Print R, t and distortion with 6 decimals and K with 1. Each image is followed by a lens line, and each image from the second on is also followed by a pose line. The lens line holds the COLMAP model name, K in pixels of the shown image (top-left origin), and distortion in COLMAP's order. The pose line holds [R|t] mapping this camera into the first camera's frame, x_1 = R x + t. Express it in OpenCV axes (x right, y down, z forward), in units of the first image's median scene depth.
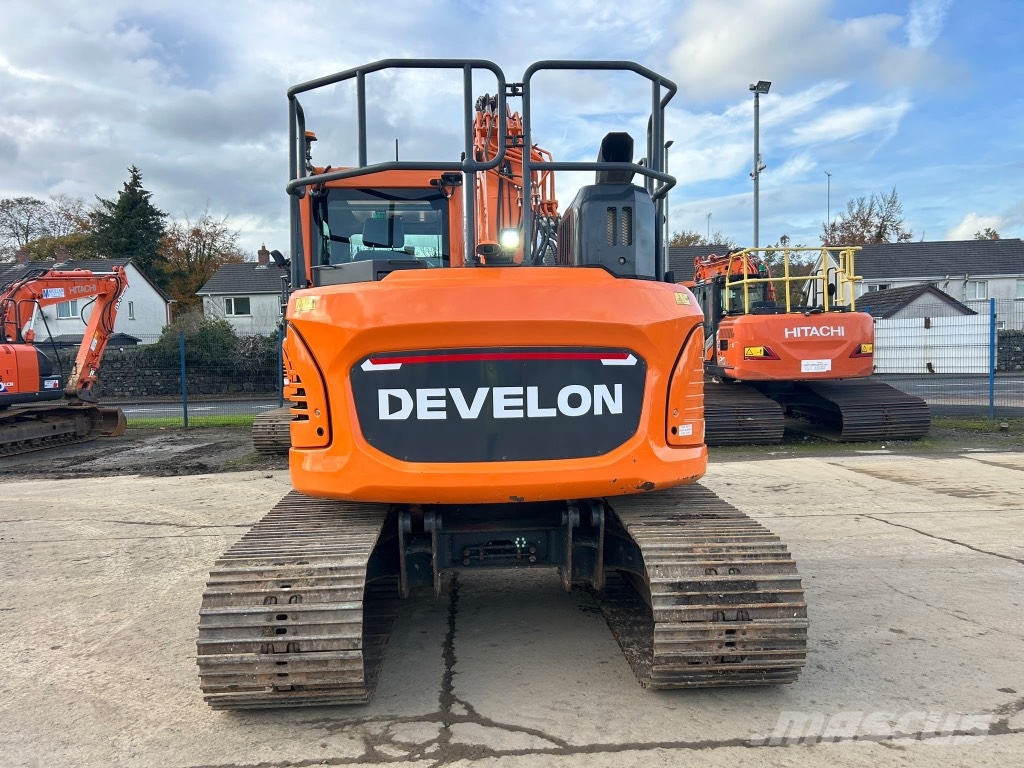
lens RADIAL K [[768.2, 0, 515.7], [0, 768.2, 388.2], [0, 0, 1]] dist [0.050228, -0.046692]
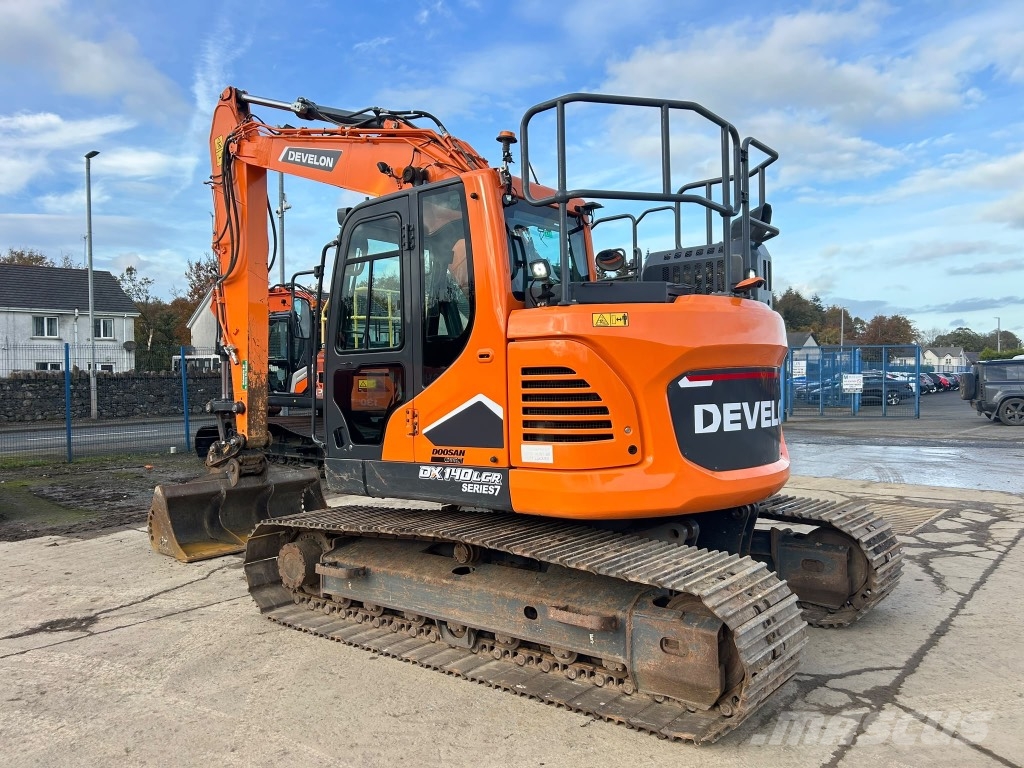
lens RADIAL K [[768.4, 0, 508.7], [0, 768.4, 383.5], [0, 0, 1]] dist [0.058017, -0.063416]
pose [[0.680840, 0.007518, 0.732394, -1.145846], [0.033144, 0.998607, -0.041062, 0.007324], [-0.731682, 0.052231, 0.679642, 0.471393]]
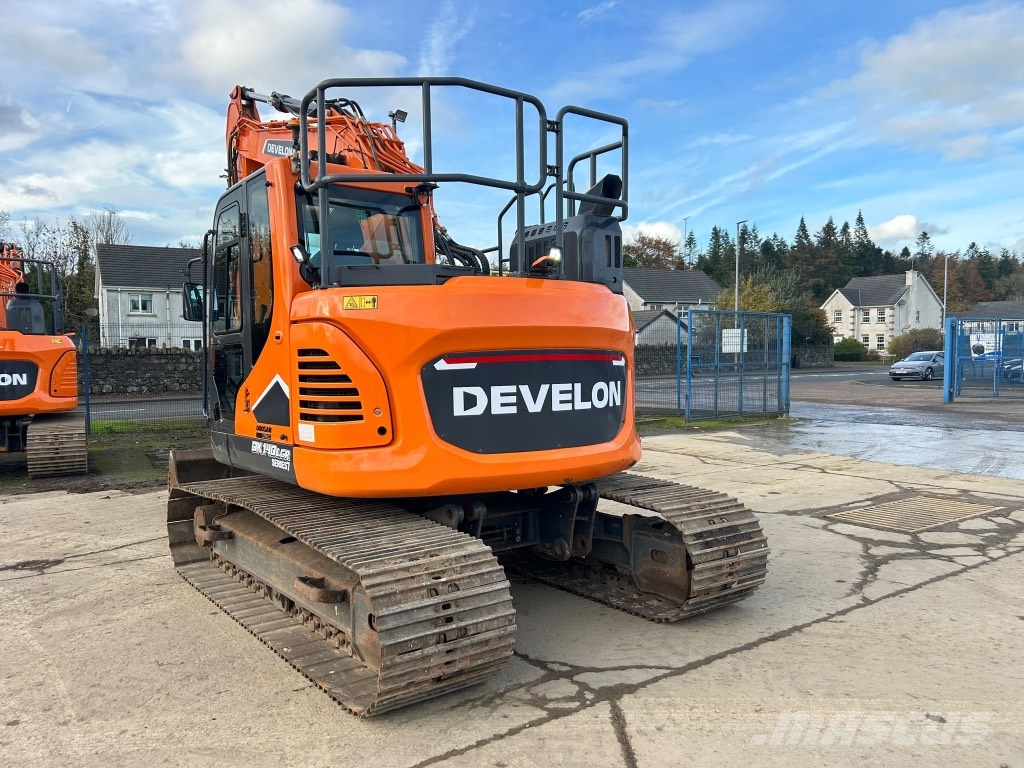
lens RADIAL K [[766.9, 0, 510.1], [0, 766.9, 388.1], [0, 0, 1]] dist [0.061757, -0.067915]
pose [[0.839764, -0.011688, 0.542827, -0.693559], [0.018719, 0.999797, -0.007430, 0.011931], [-0.542630, 0.016401, 0.839812, 0.075415]]
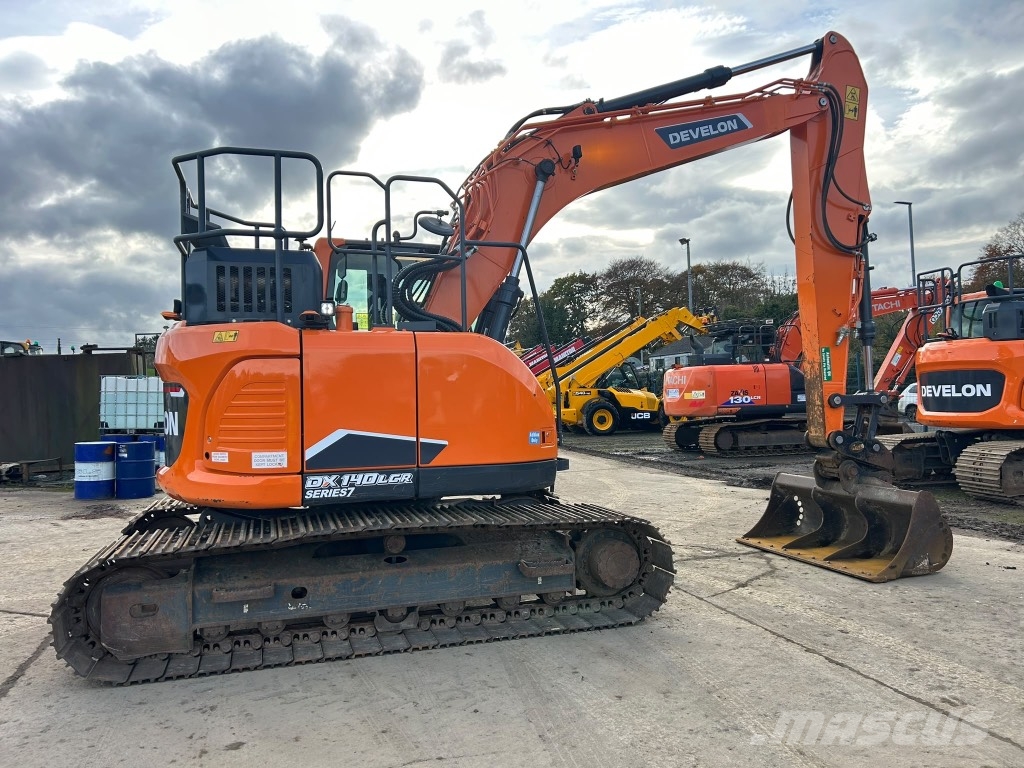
lens RADIAL K [[768.4, 0, 508.7], [0, 768.4, 383.5], [0, 0, 1]] dist [0.058017, -0.063416]
pose [[0.241047, 0.002099, -0.970511, 1.540874], [-0.018831, 0.999820, -0.002515, -0.060863], [0.970331, 0.018882, 0.241043, 1.262065]]
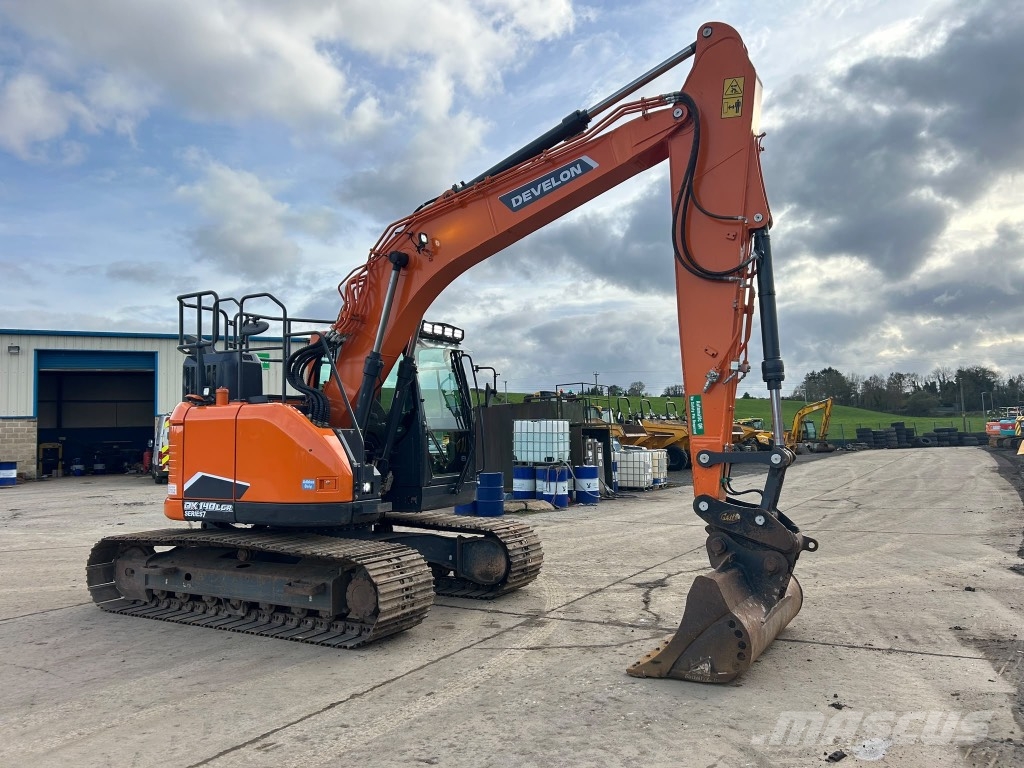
lens RADIAL K [[774.3, 0, 512.0], [0, 774.3, 384.0], [0, 0, 1]] dist [0.059751, -0.061891]
pose [[-0.551549, -0.028909, -0.833642, 1.445860], [-0.000222, 0.999404, -0.034510, -0.132736], [0.834143, -0.018849, -0.551227, 2.965252]]
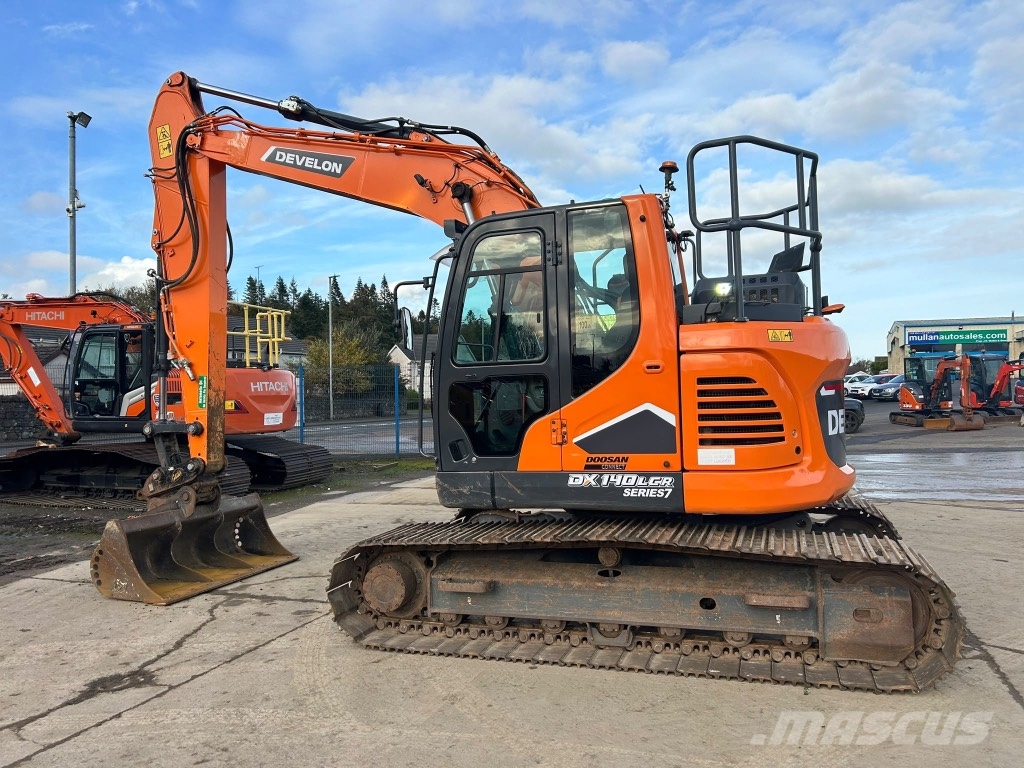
lens RADIAL K [[766.9, 0, 510.1], [0, 766.9, 388.1], [0, 0, 1]] dist [0.061757, -0.067915]
pose [[0.388845, 0.026422, 0.920924, -1.540803], [0.053794, 0.997232, -0.051325, 0.001648], [-0.919731, 0.069498, 0.386347, 1.000947]]
